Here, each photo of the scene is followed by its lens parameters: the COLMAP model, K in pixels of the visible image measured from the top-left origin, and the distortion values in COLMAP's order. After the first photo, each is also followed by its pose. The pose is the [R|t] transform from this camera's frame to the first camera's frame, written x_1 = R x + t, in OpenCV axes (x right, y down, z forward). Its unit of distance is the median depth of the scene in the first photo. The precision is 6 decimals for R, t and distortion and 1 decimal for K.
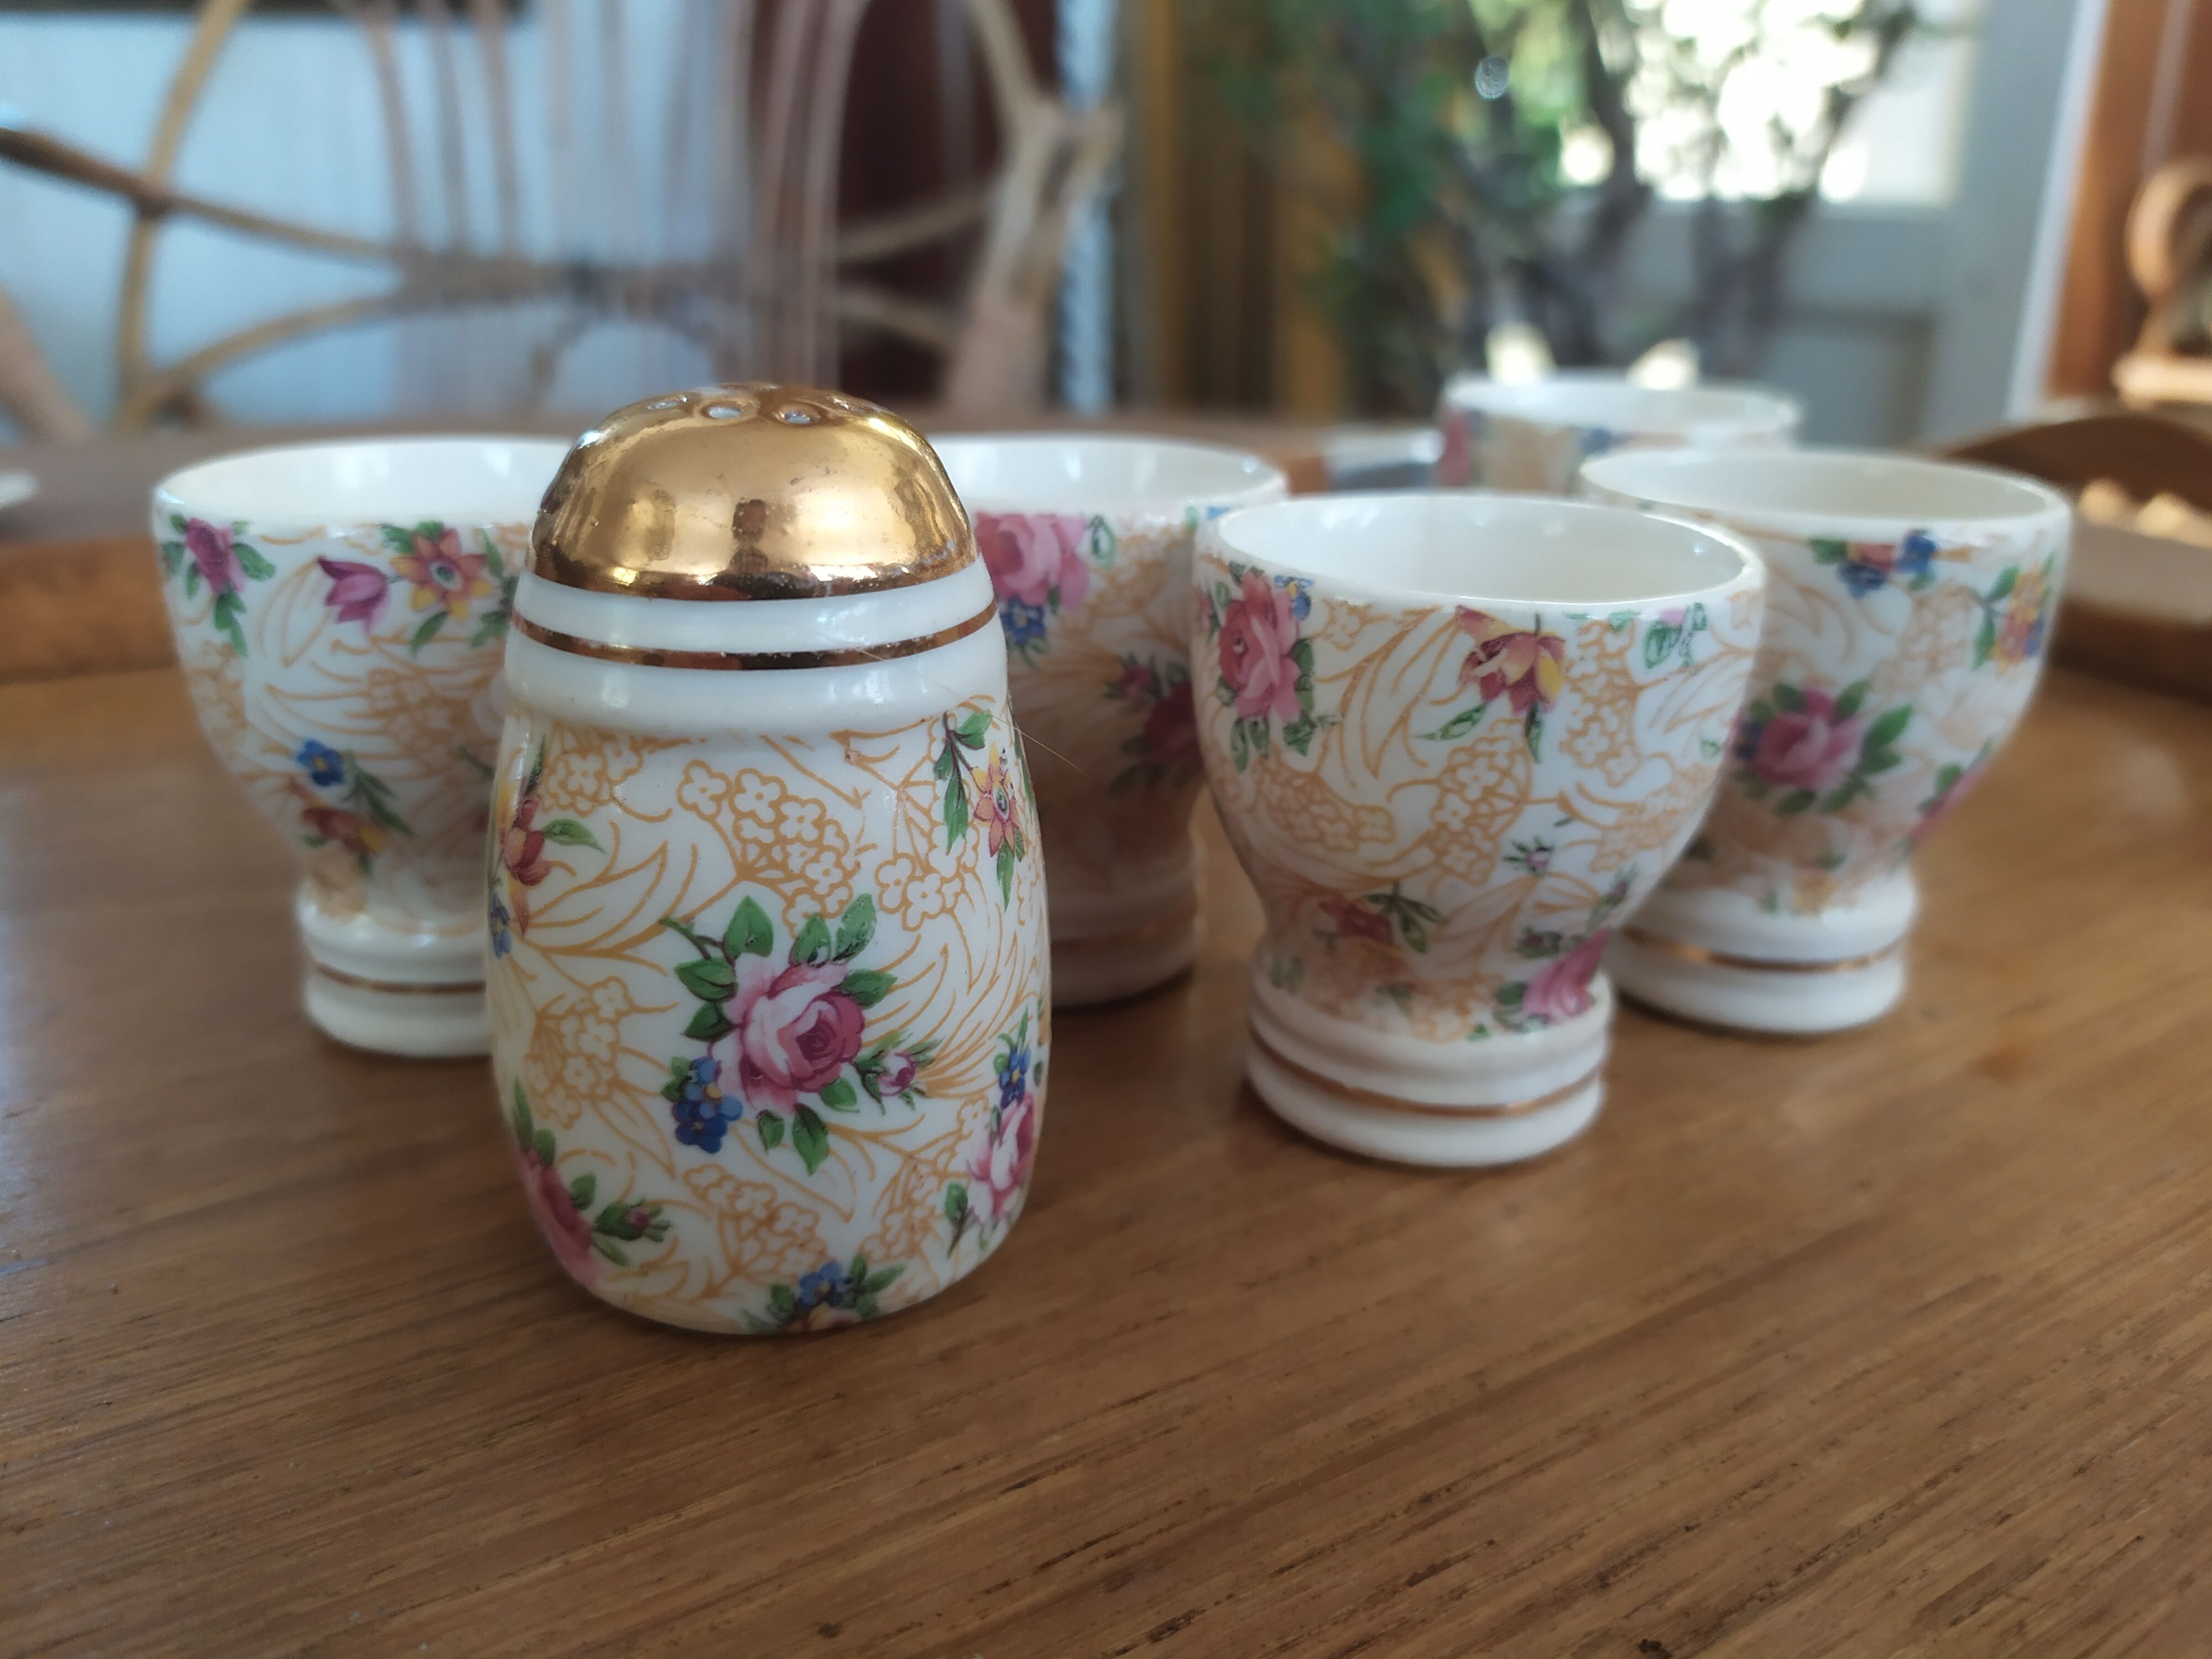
lens RADIAL K [[1748.5, 0, 1111.9], [0, 1748.5, 822.3], [0, 0, 1]] dist [-0.004810, 0.003736]
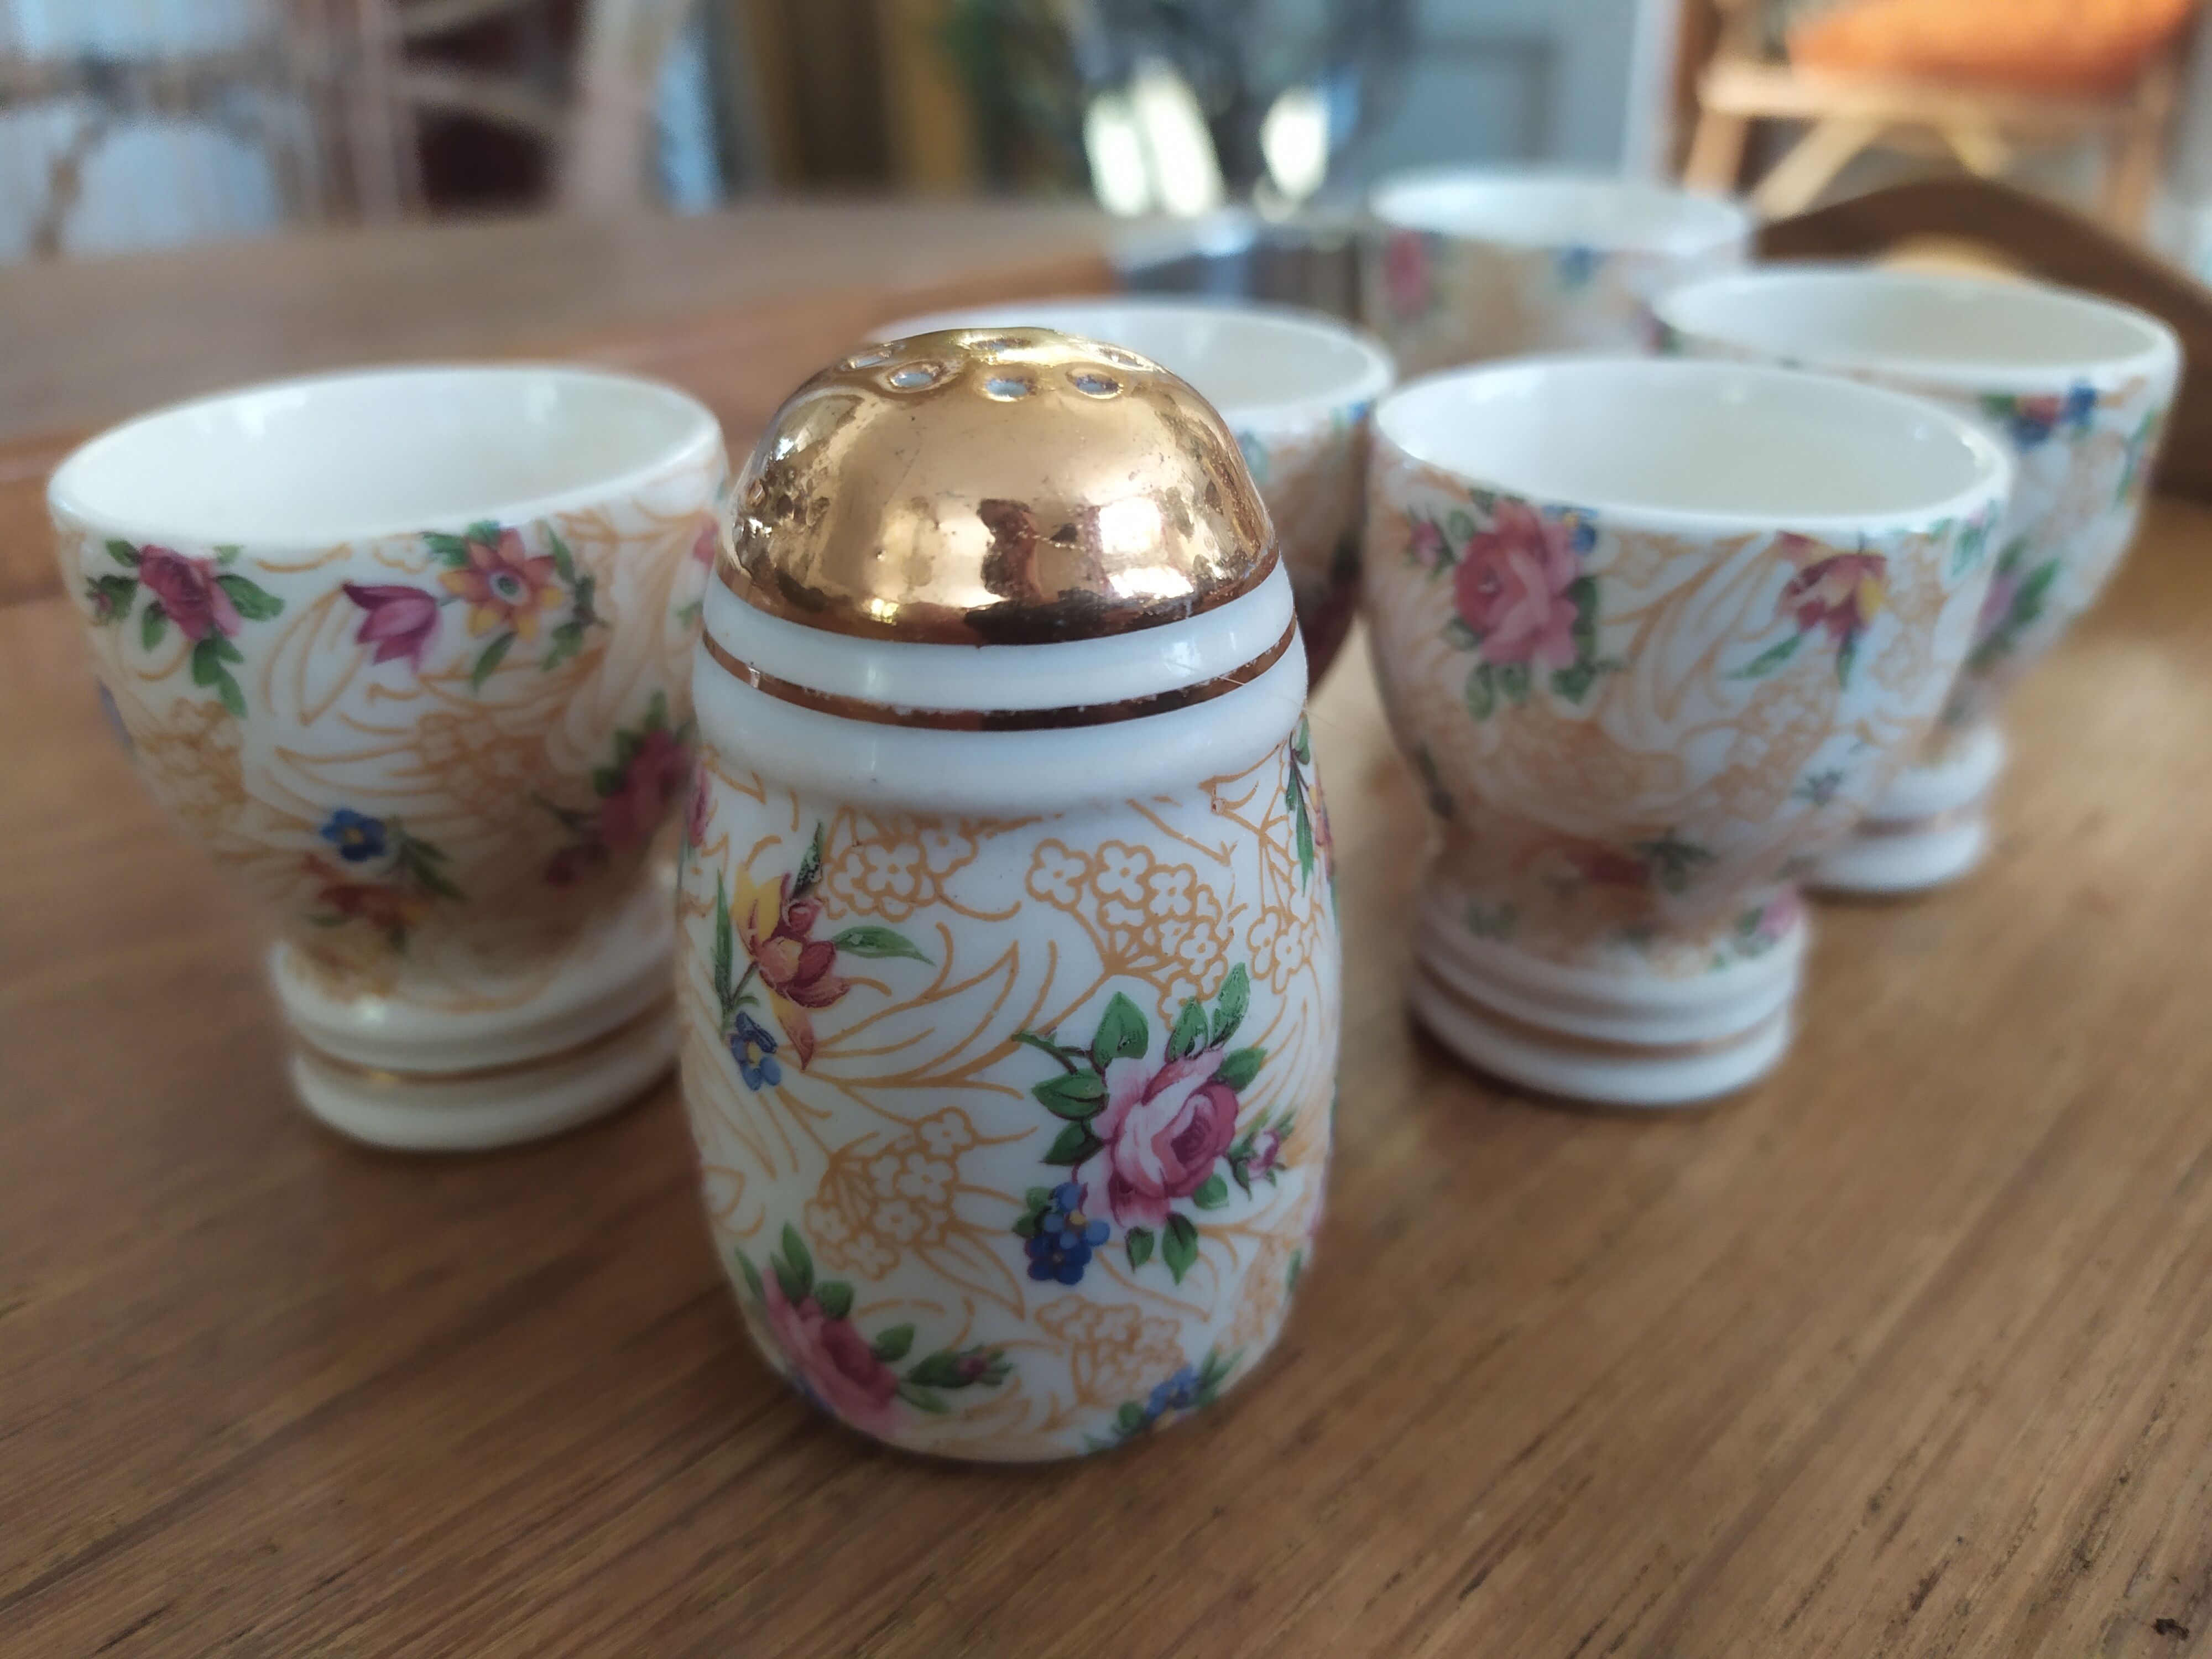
lens RADIAL K [[1760.9, 0, 1108.9], [0, 1760.9, 818.5], [0, 0, 1]] dist [-0.018802, -0.009619]
pose [[0.972273, -0.126823, 0.196470, -0.336944], [0.101545, 0.985790, 0.133818, -0.137470], [-0.210650, -0.110157, 0.971335, 0.194369]]
